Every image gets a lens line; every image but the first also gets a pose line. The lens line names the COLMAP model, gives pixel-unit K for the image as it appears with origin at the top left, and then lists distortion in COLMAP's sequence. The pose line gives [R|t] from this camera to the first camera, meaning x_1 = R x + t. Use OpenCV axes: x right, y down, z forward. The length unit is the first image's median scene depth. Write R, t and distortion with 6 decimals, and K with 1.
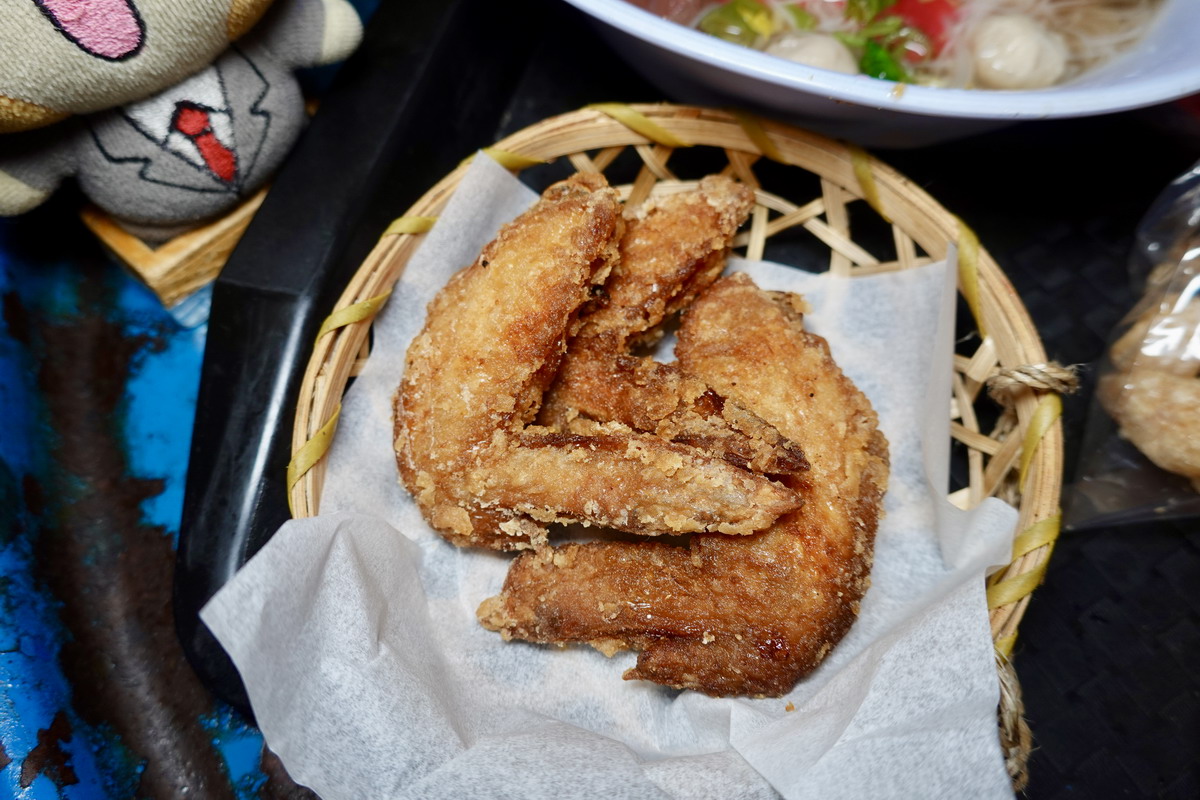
lens RADIAL K [[802.5, 0, 599.3], [0, 802.5, 356.8], [0, 0, 1]] dist [-0.025998, -0.006973]
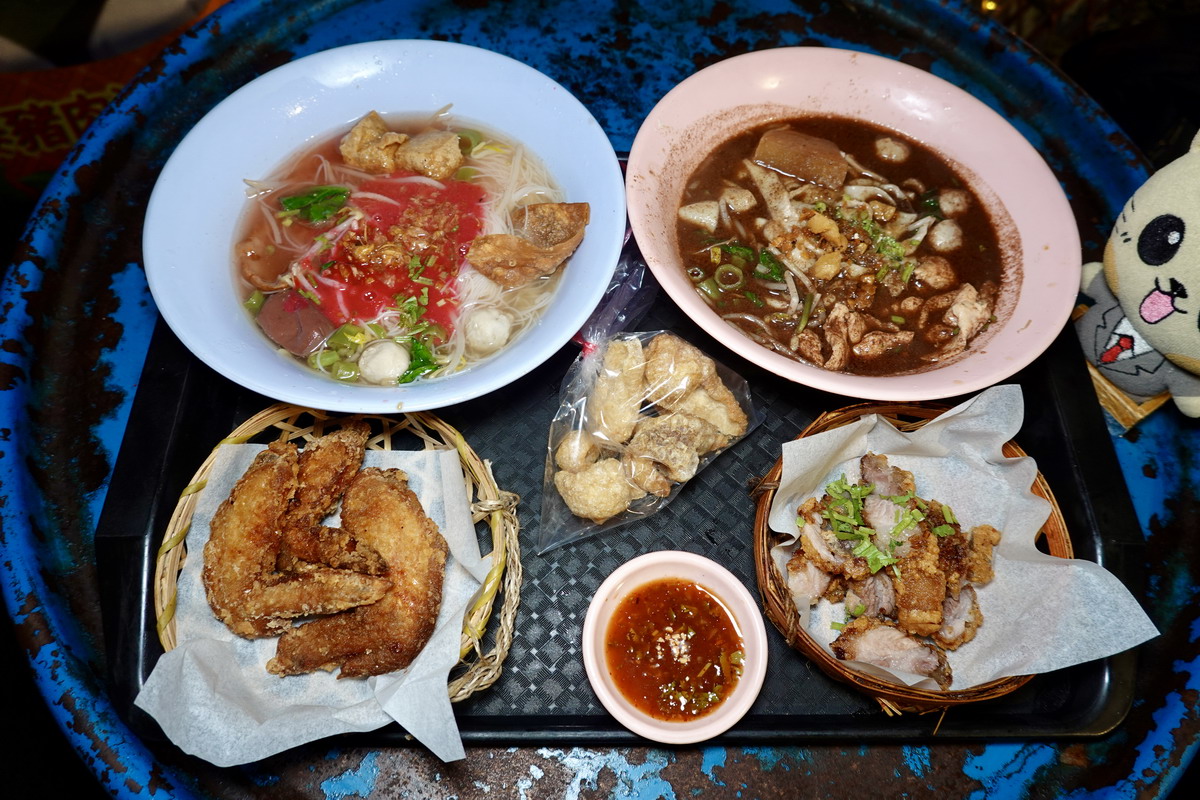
lens RADIAL K [[802.5, 0, 599.3], [0, 802.5, 356.8], [0, 0, 1]] dist [-0.025998, -0.006973]
pose [[0.961726, -0.215480, 0.169270, 0.518683], [0.213703, 0.976472, 0.028870, -0.354089], [-0.171509, 0.008408, 0.985147, -1.226174]]
